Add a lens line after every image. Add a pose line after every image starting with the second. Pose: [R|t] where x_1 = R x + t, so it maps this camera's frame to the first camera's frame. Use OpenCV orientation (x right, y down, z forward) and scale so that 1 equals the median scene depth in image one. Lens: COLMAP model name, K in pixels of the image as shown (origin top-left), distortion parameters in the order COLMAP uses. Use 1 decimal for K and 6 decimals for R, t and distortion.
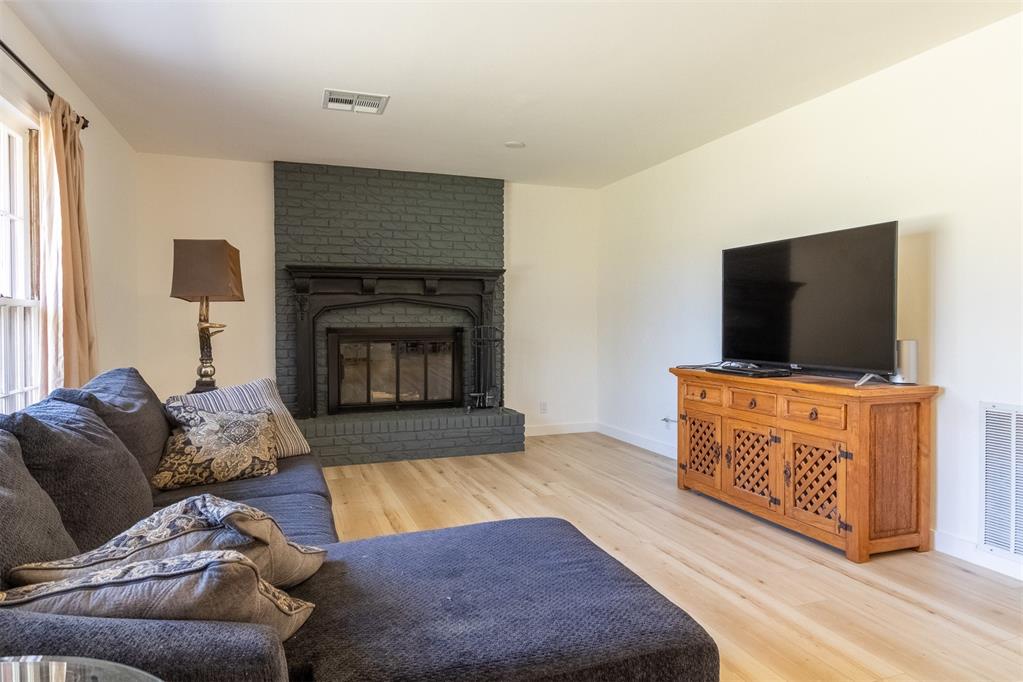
lens RADIAL K [[635.9, 0, 518.6], [0, 635.9, 337.4], [0, 0, 1]] dist [0.002460, -0.001215]
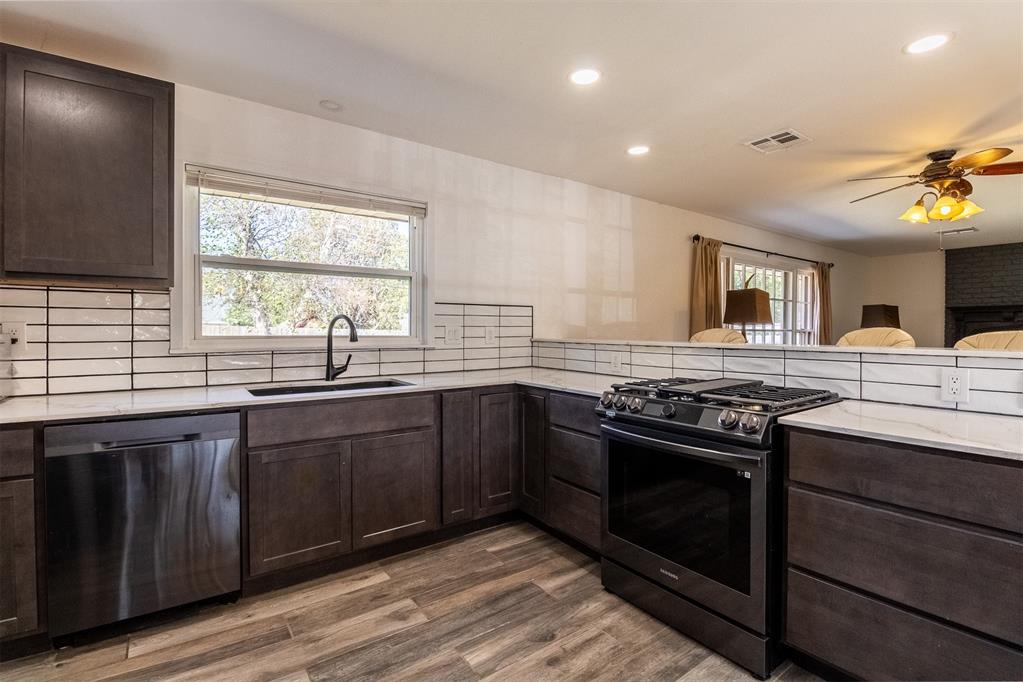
lens RADIAL K [[477.4, 0, 521.1], [0, 477.4, 335.6], [0, 0, 1]] dist [0.001363, -0.014208]
pose [[0.276166, 0.014287, -0.961004, 0.717668], [-0.032530, 0.999456, 0.005511, 0.002920], [0.960559, 0.029740, 0.276480, -0.663575]]
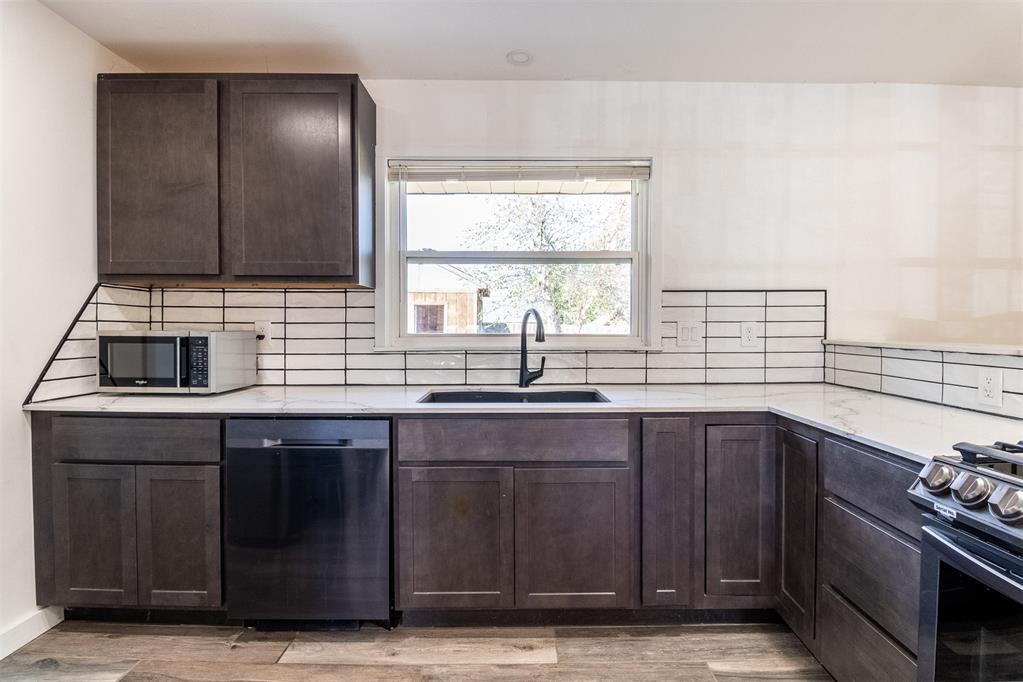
lens RADIAL K [[482.2, 0, 520.4], [0, 482.2, 335.7], [0, 0, 1]] dist [0.001036, -0.014073]
pose [[-0.338782, 0.018561, -0.940682, 0.547691], [-0.028212, 0.999155, 0.029876, 0.000526], [0.940442, 0.036660, -0.337973, -0.551503]]
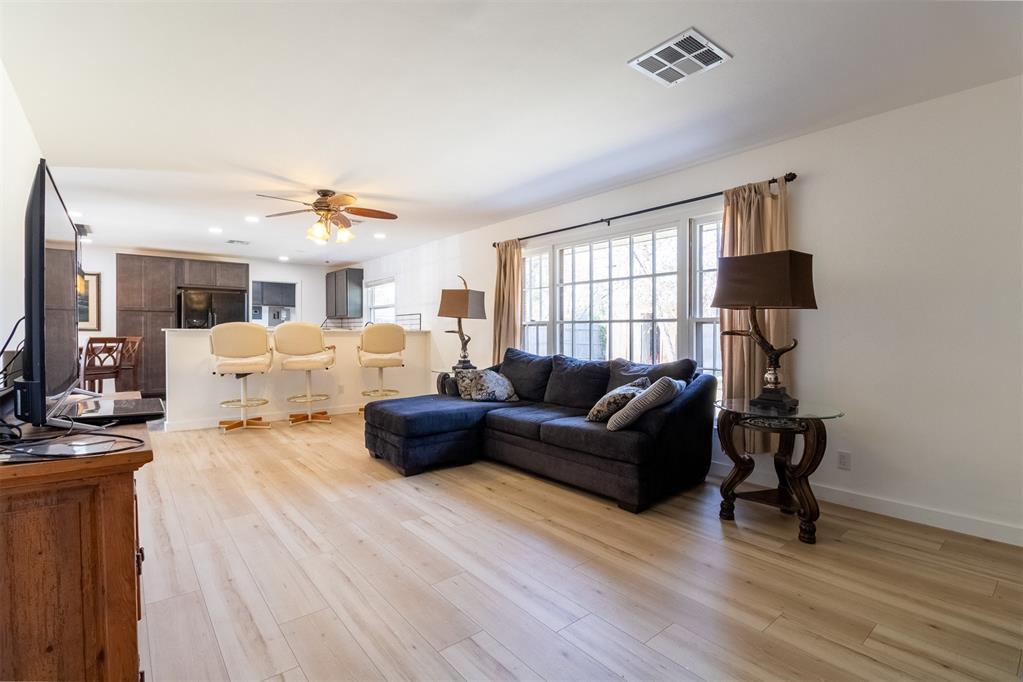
lens RADIAL K [[477.4, 0, 521.1], [0, 477.4, 335.6], [0, 0, 1]] dist [0.001363, -0.014208]
pose [[-0.942082, 0.004206, -0.335357, 0.121606], [-0.008591, 0.999291, 0.036668, -0.033953], [0.335274, 0.037425, -0.941377, 1.328198]]
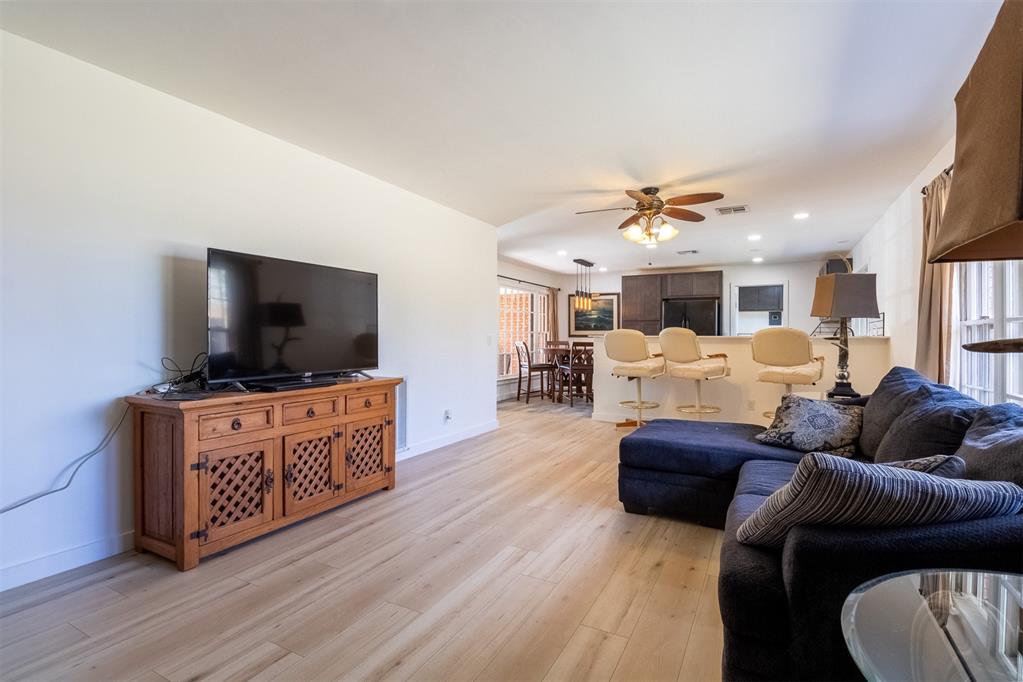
lens RADIAL K [[482.2, 0, 520.4], [0, 482.2, 335.7], [0, 0, 1]] dist [0.001036, -0.014073]
pose [[-0.672875, 0.002296, 0.739752, -0.387491], [0.019828, 0.999692, 0.014933, -0.025215], [-0.739490, 0.024716, -0.672713, 1.062813]]
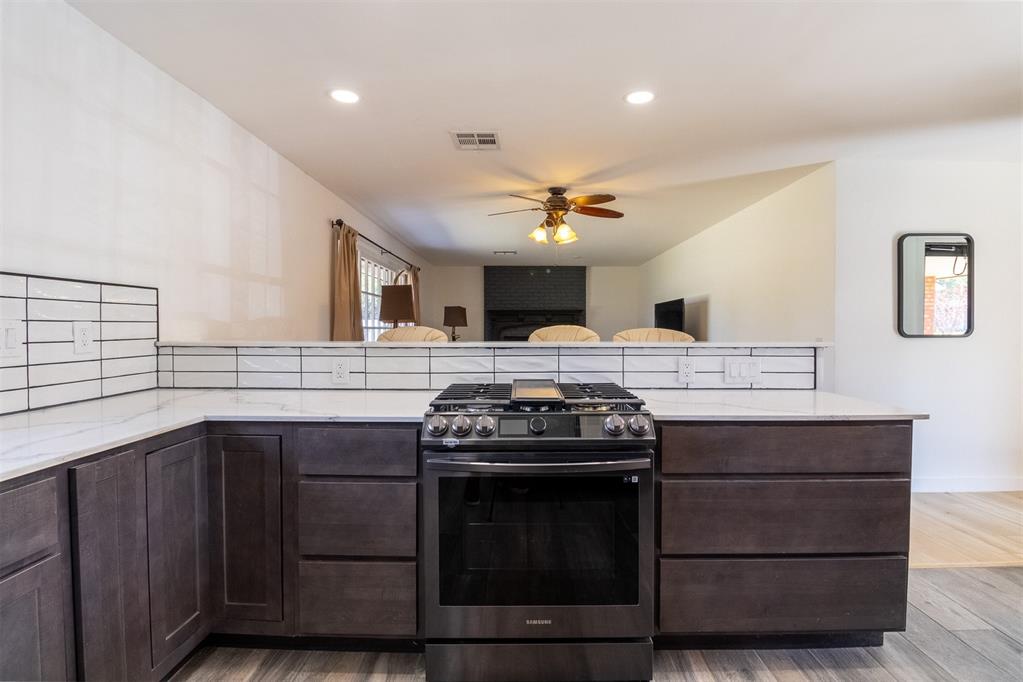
lens RADIAL K [[477.4, 0, 521.1], [0, 477.4, 335.6], [0, 0, 1]] dist [0.001363, -0.014208]
pose [[0.937515, 0.008184, -0.347848, 0.447295], [-0.013732, 0.999815, -0.013489, 0.006996], [0.347673, 0.017423, 0.937454, -0.754538]]
